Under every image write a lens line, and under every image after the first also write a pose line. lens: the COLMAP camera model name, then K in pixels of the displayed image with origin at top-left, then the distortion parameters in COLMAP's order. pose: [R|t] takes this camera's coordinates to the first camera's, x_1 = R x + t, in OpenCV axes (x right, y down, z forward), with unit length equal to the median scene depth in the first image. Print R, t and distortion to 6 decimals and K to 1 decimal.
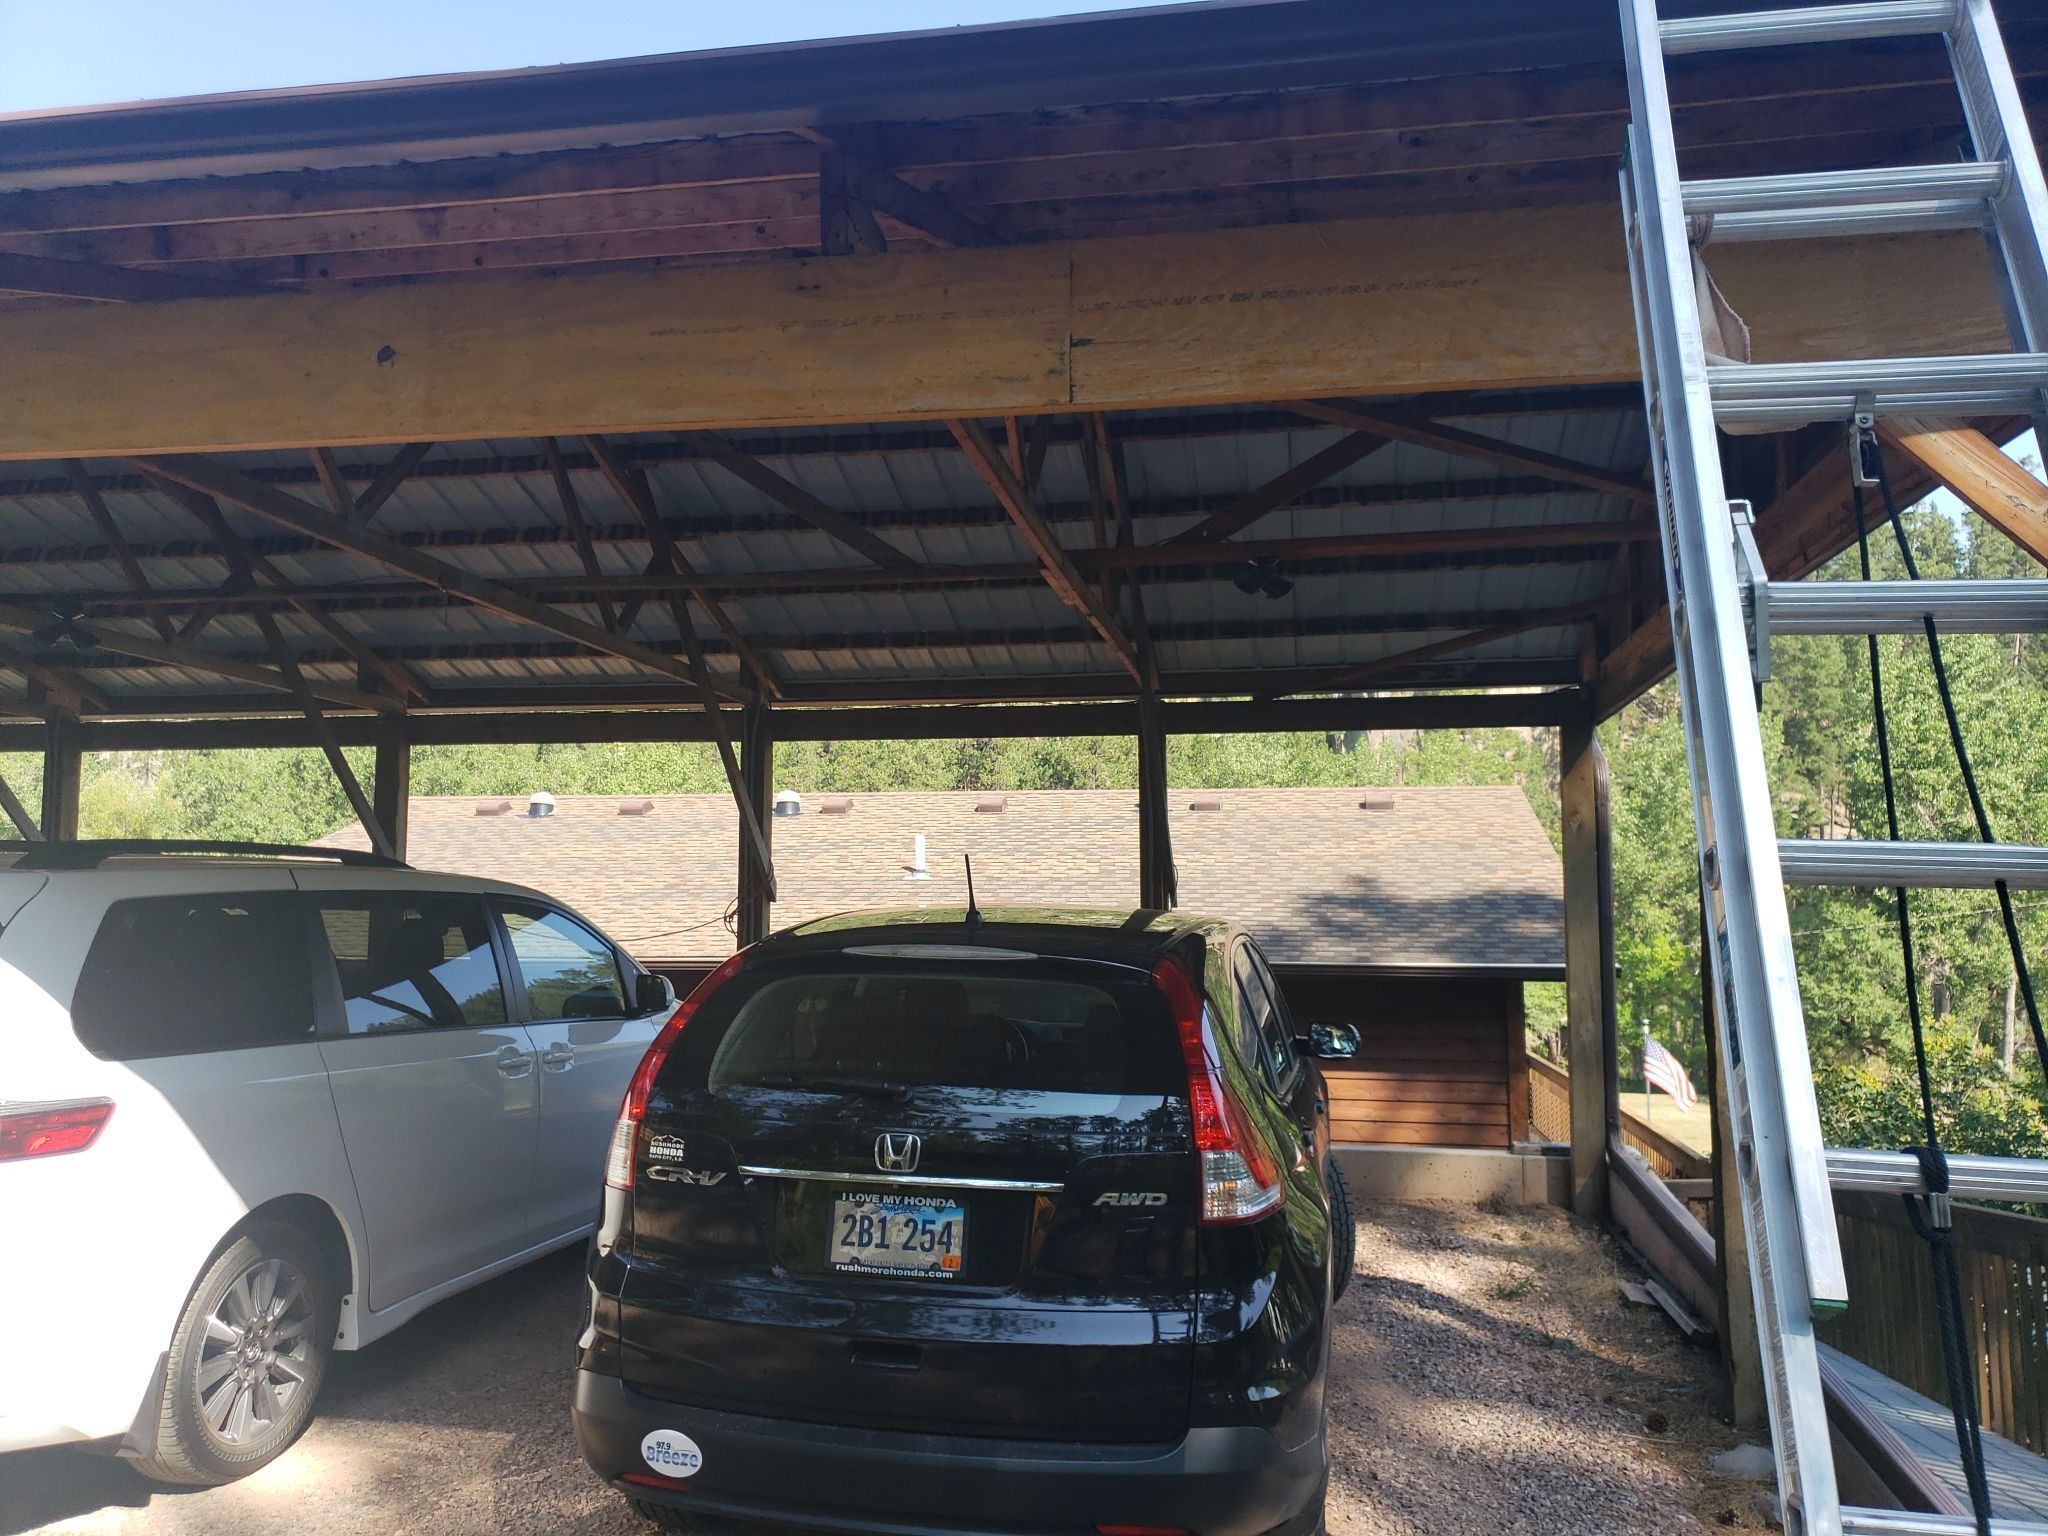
lens RADIAL K [[1557.7, 0, 1031.7], [0, 1557.7, 713.9], [0, 0, 1]] dist [0.203526, -0.531506]
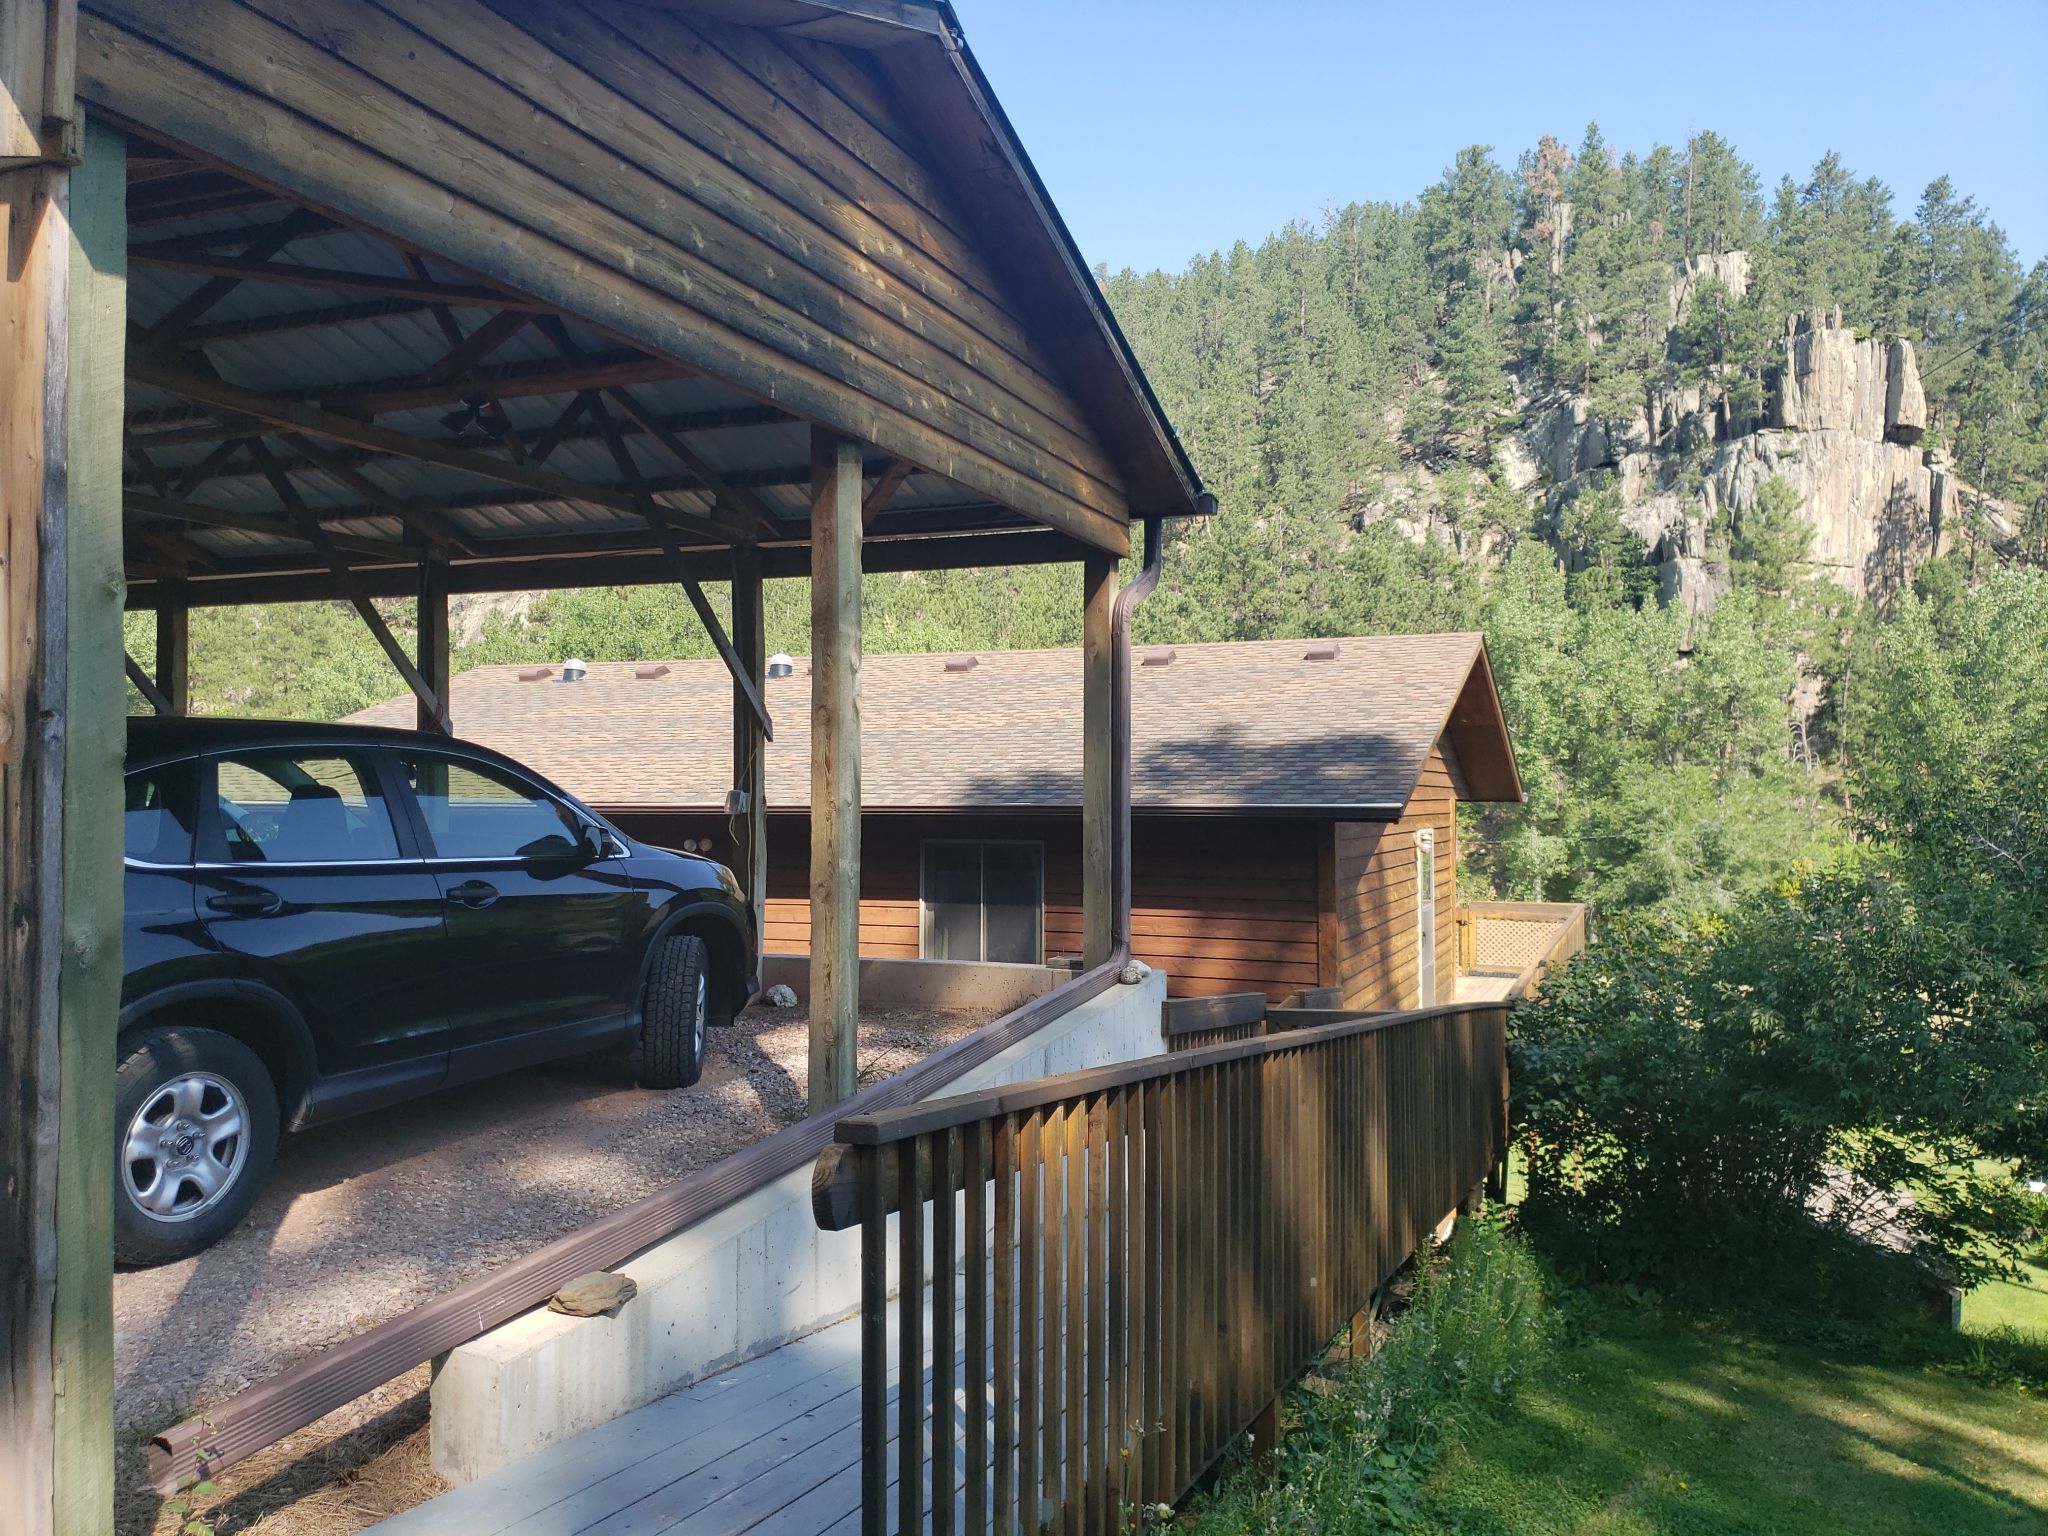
lens RADIAL K [[1579.4, 0, 1030.5], [0, 1579.4, 774.7], [0, 0, 1]] dist [0.021169, -0.002394]
pose [[0.979213, -0.003524, -0.202805, 0.446885], [0.027382, 0.992993, 0.114954, 0.024588], [0.200979, -0.118118, 0.972448, -0.011645]]
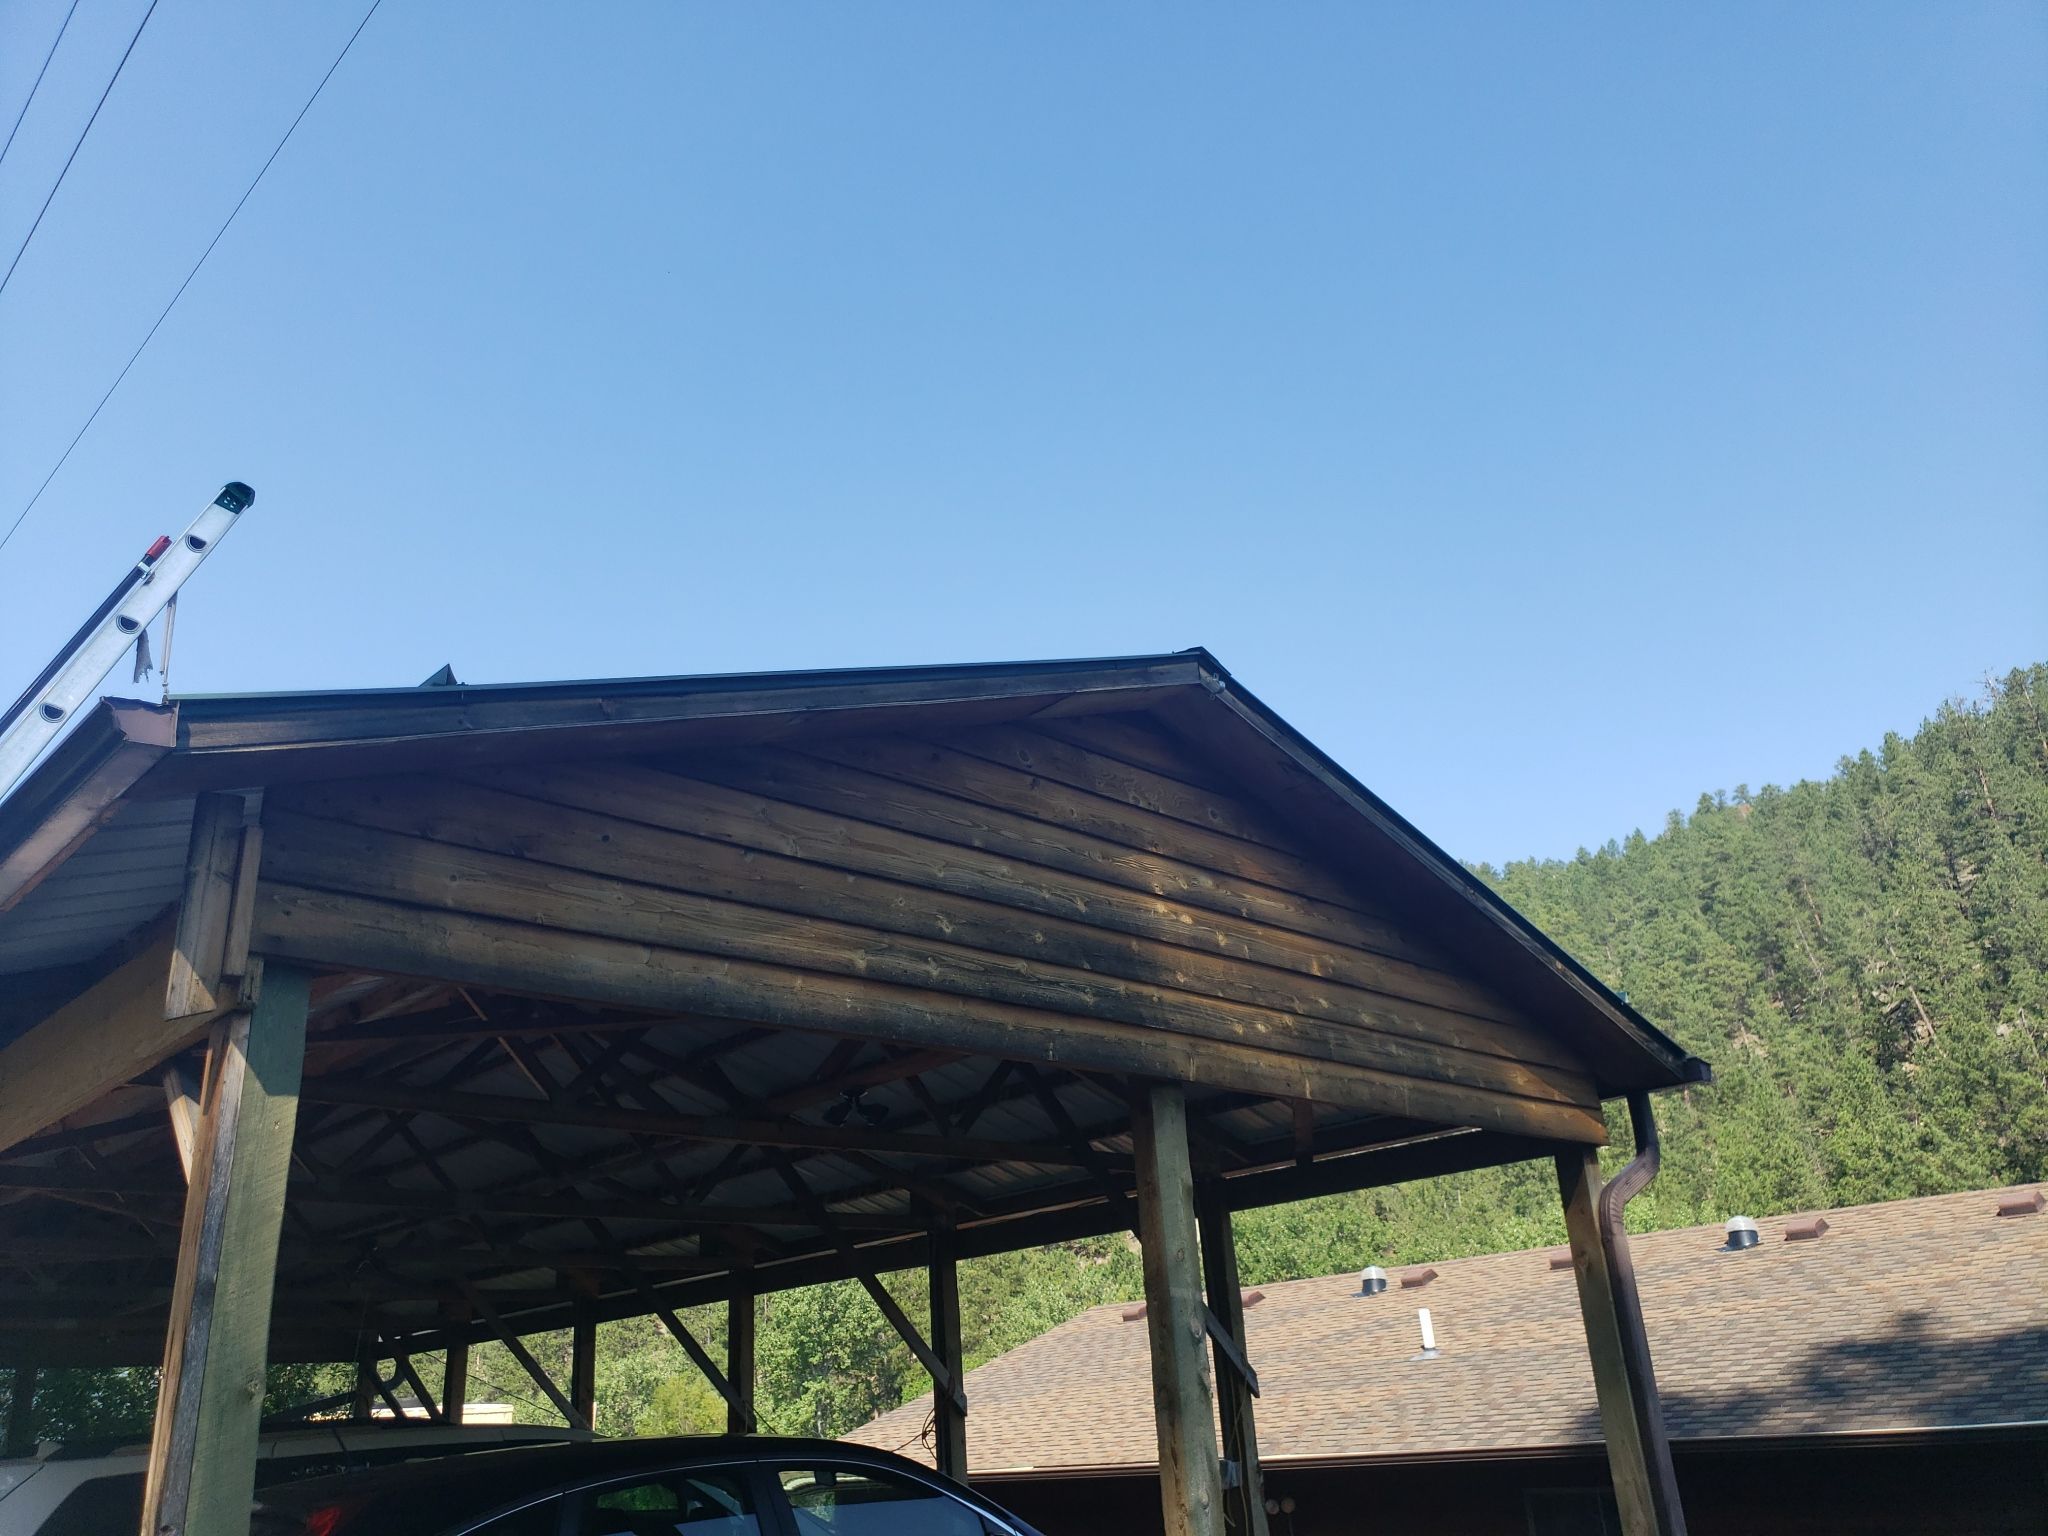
lens RADIAL K [[1579.4, 0, 1030.5], [0, 1579.4, 774.7], [0, 0, 1]] dist [0.021169, -0.002394]
pose [[0.808653, -0.275371, -0.519857, 0.546094], [0.141110, 0.948677, -0.283019, 0.014581], [0.571111, 0.155508, 0.806008, 0.066176]]
